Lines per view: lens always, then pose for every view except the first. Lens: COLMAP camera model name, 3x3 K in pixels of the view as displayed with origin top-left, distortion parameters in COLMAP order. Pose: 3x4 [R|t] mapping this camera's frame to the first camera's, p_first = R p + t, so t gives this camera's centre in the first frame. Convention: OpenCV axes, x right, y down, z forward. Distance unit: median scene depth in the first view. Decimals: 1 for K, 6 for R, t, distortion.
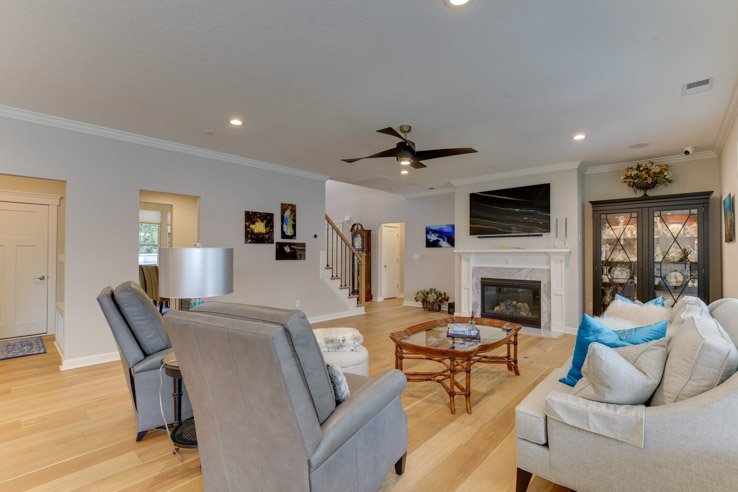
lens RADIAL K [[342.2, 0, 370.1], [0, 342.2, 246.5], [0, 0, 1]] dist [-0.005695, -0.000063]
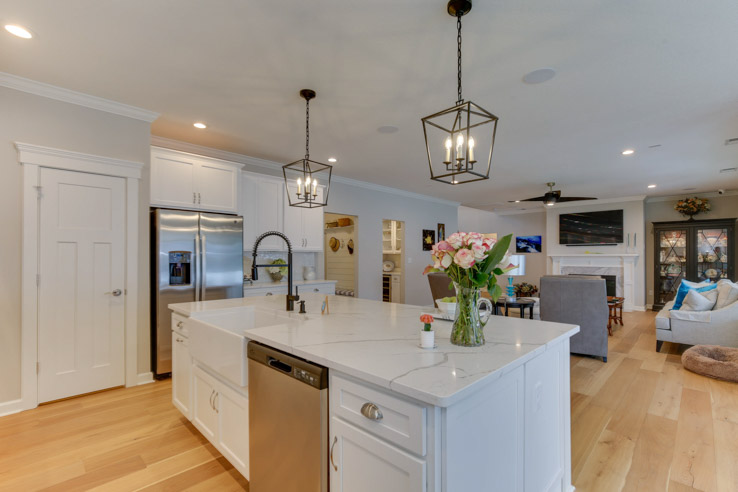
lens RADIAL K [[342.2, 0, 369.2], [0, 342.2, 252.2], [0, 0, 1]] dist [-0.005695, -0.000063]
pose [[0.999205, -0.001064, -0.039847, -0.535496], [0.001341, 0.999975, 0.006945, -0.012725], [0.039839, -0.006993, 0.999182, -0.542347]]
